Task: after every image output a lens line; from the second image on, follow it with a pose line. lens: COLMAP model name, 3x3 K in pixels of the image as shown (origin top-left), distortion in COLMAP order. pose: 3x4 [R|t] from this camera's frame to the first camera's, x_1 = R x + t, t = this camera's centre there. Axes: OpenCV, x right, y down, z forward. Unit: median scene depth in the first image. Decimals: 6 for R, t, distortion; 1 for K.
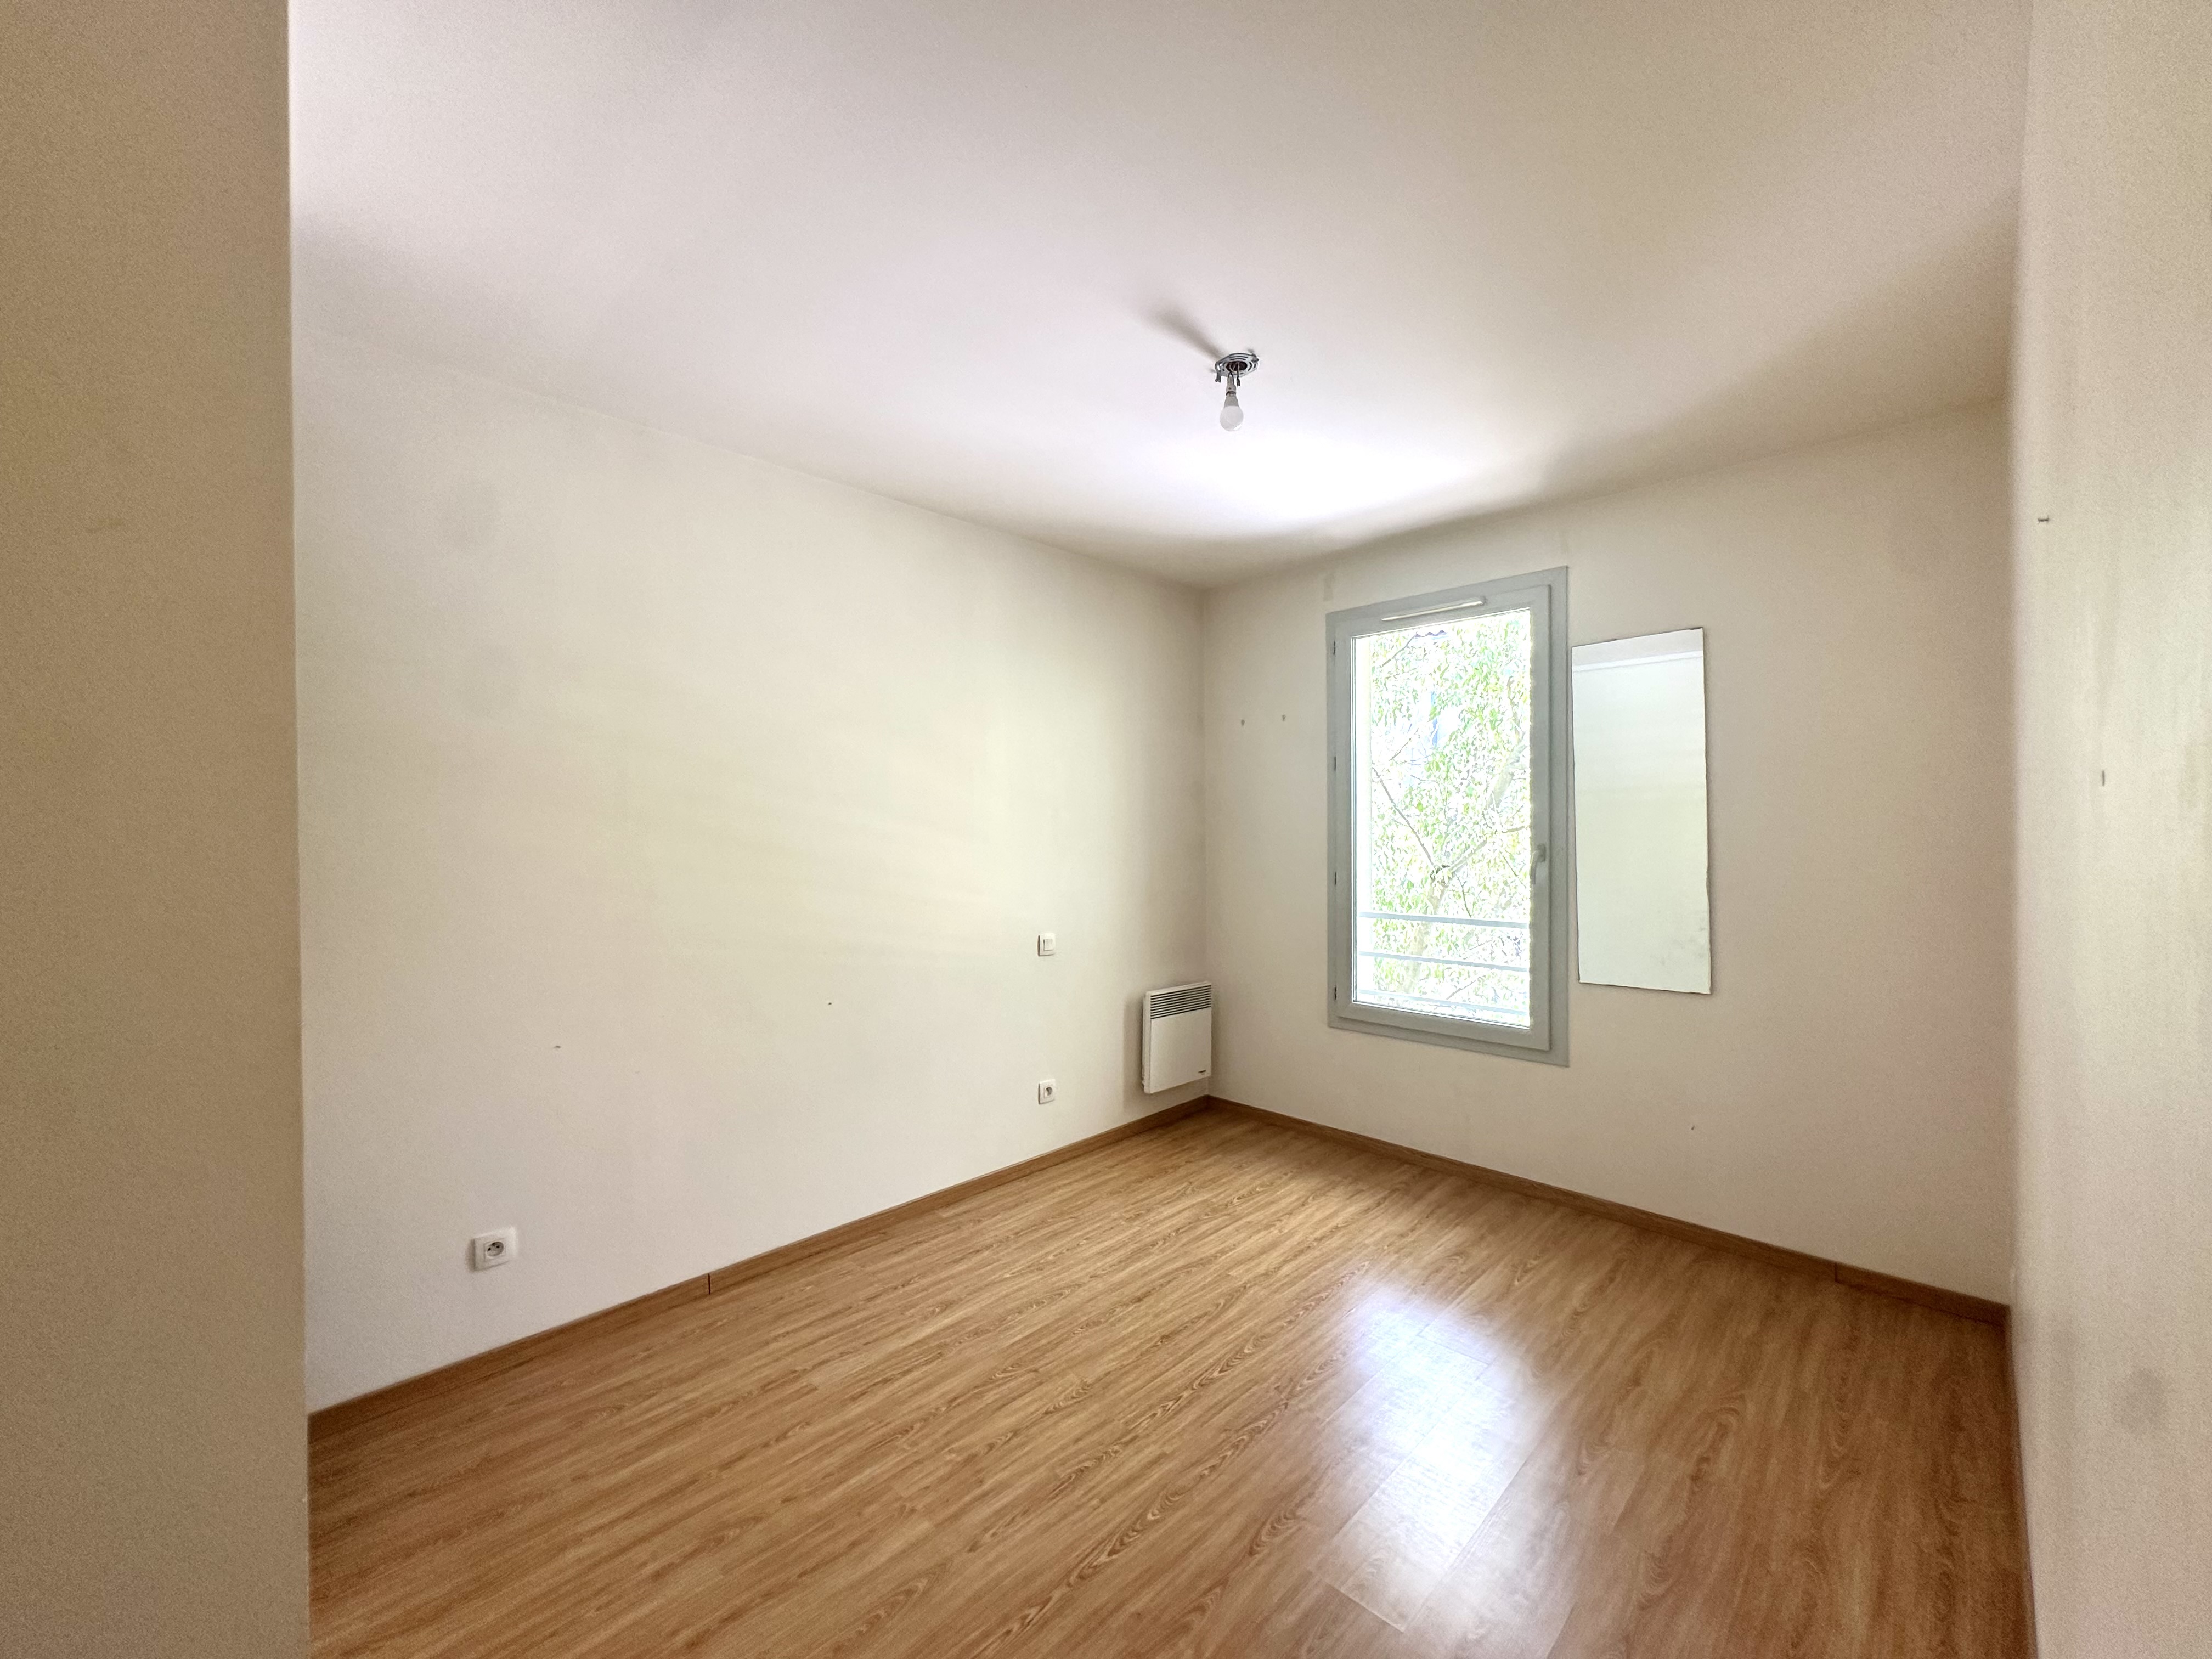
lens RADIAL K [[889.4, 0, 1107.2], [0, 889.4, 831.0], [0, 0, 1]] dist [-0.004173, -0.000730]
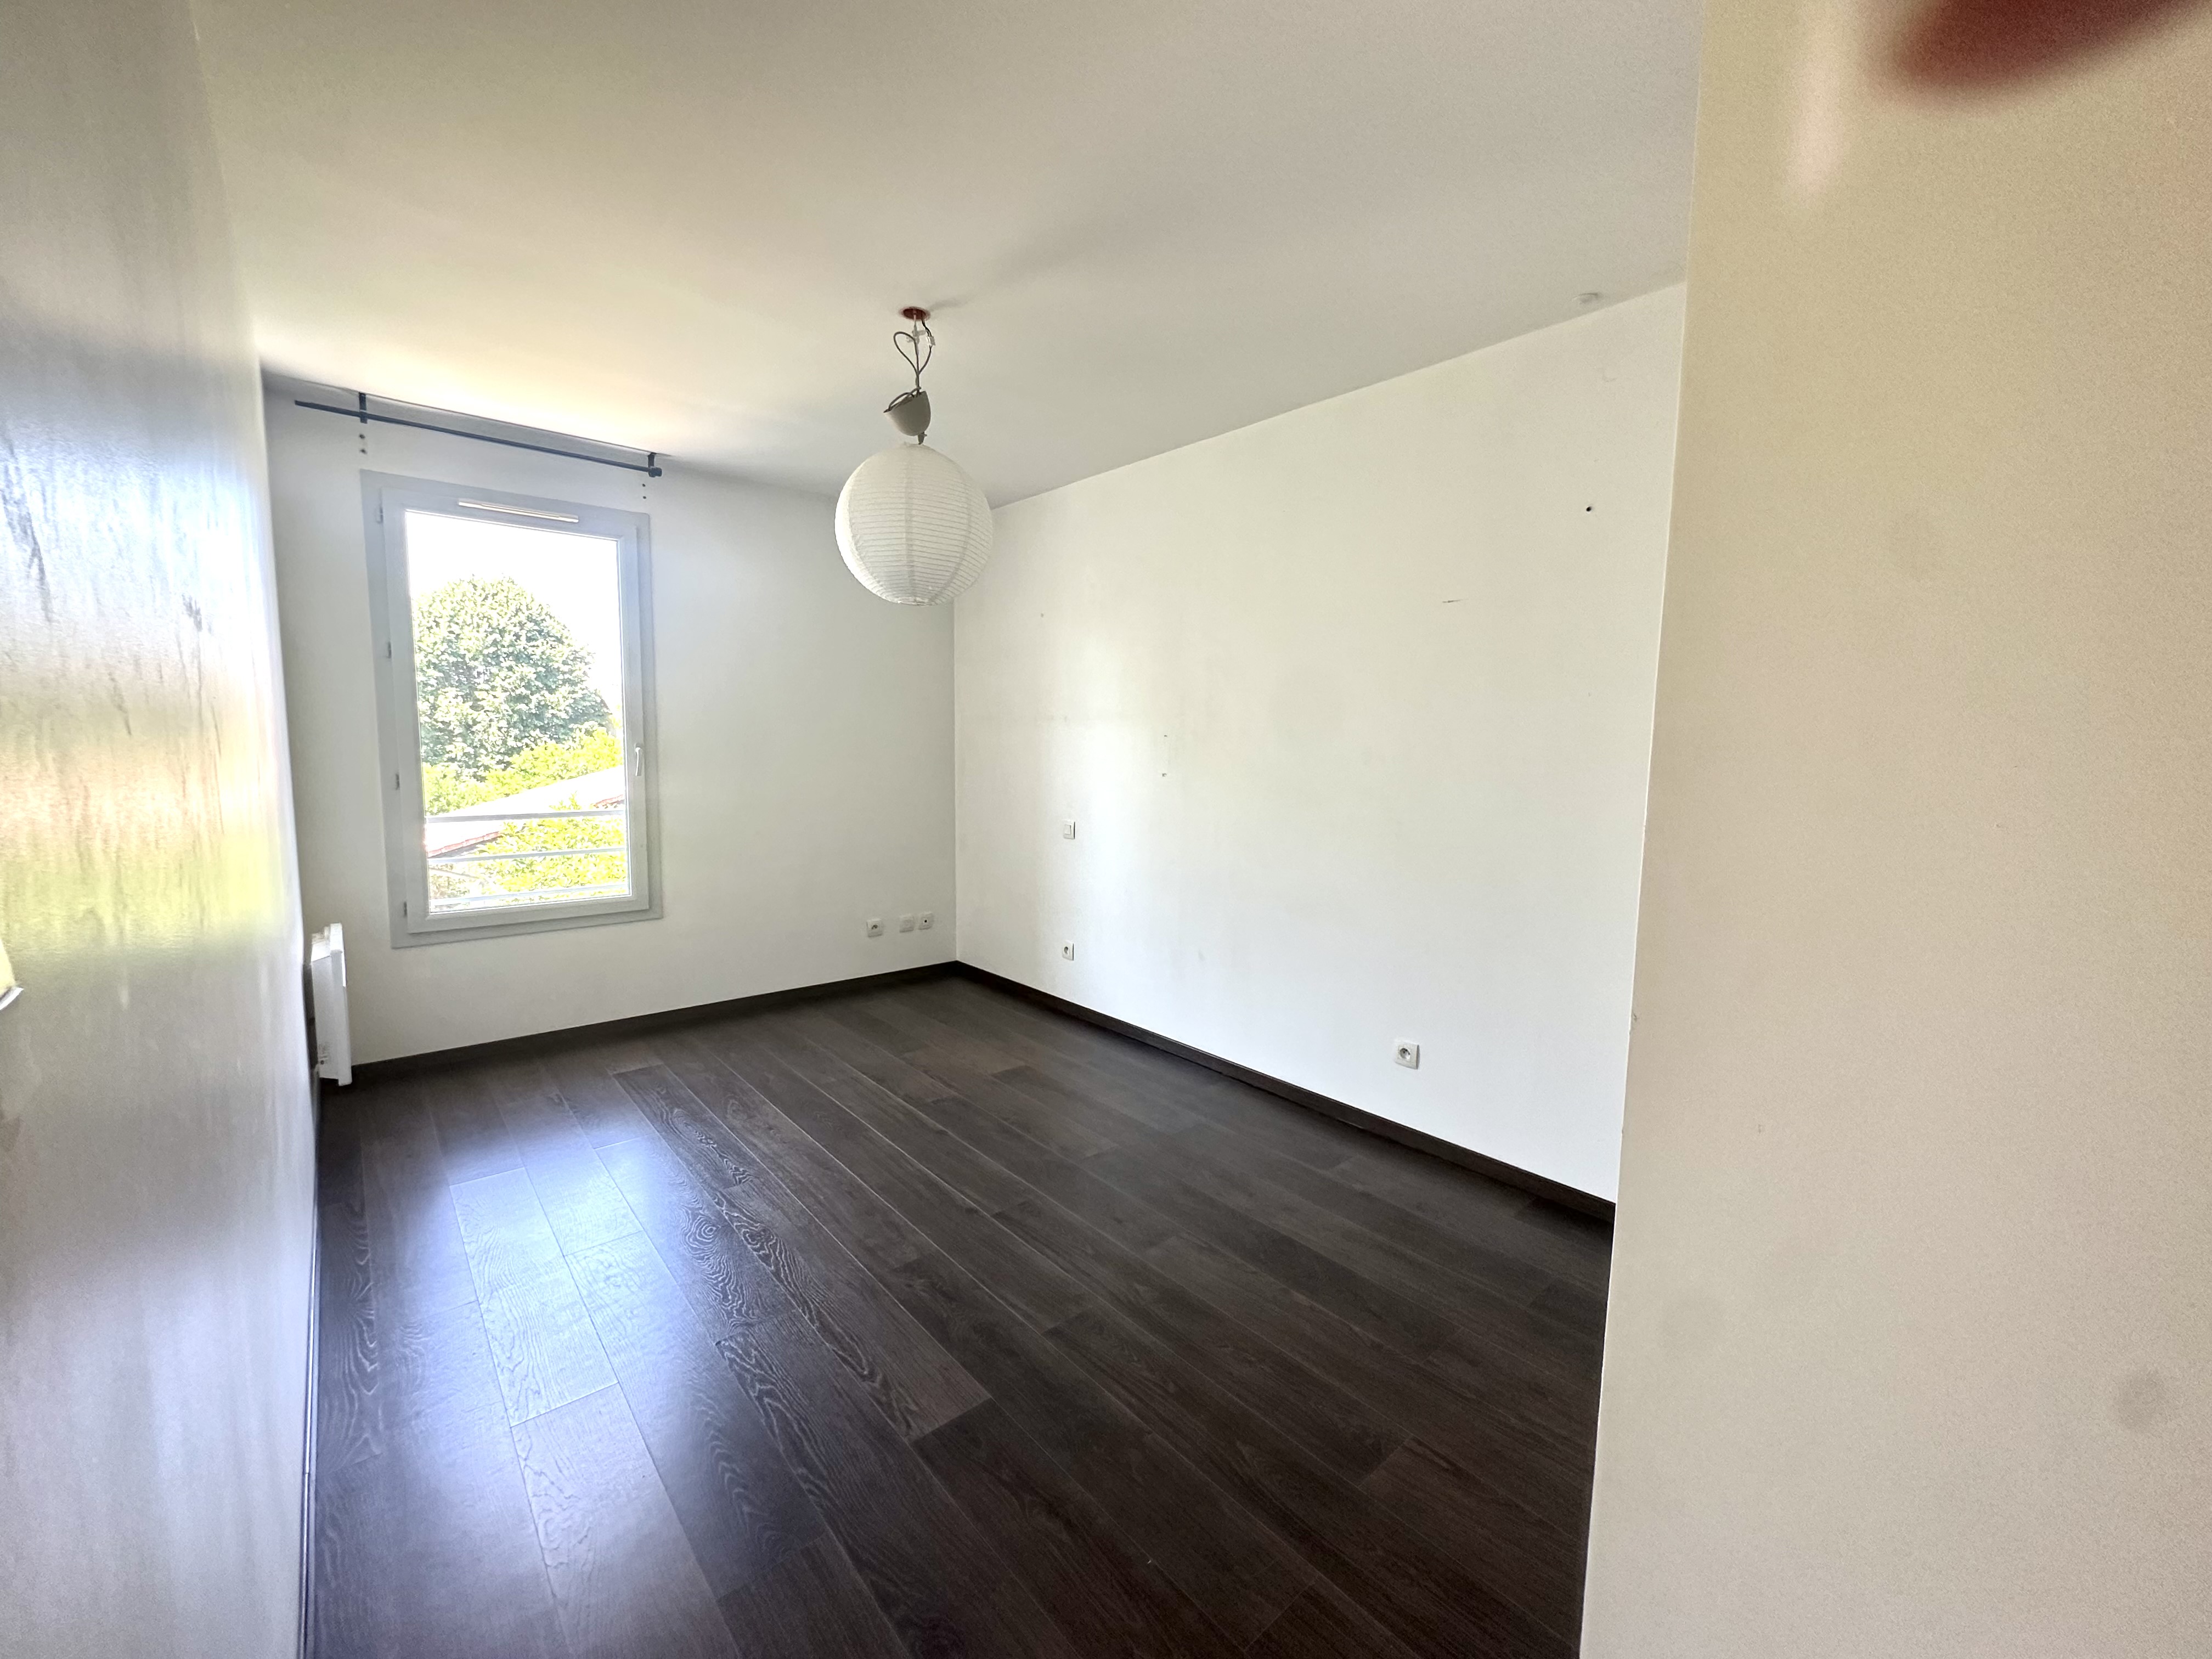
lens RADIAL K [[889.4, 0, 1105.2], [0, 889.4, 829.5], [0, 0, 1]] dist [-0.004173, -0.000730]
pose [[0.082346, -0.094071, 0.992154, -0.646422], [-0.015170, 0.995302, 0.095628, 0.005156], [-0.996488, -0.022926, 0.080532, 0.257589]]
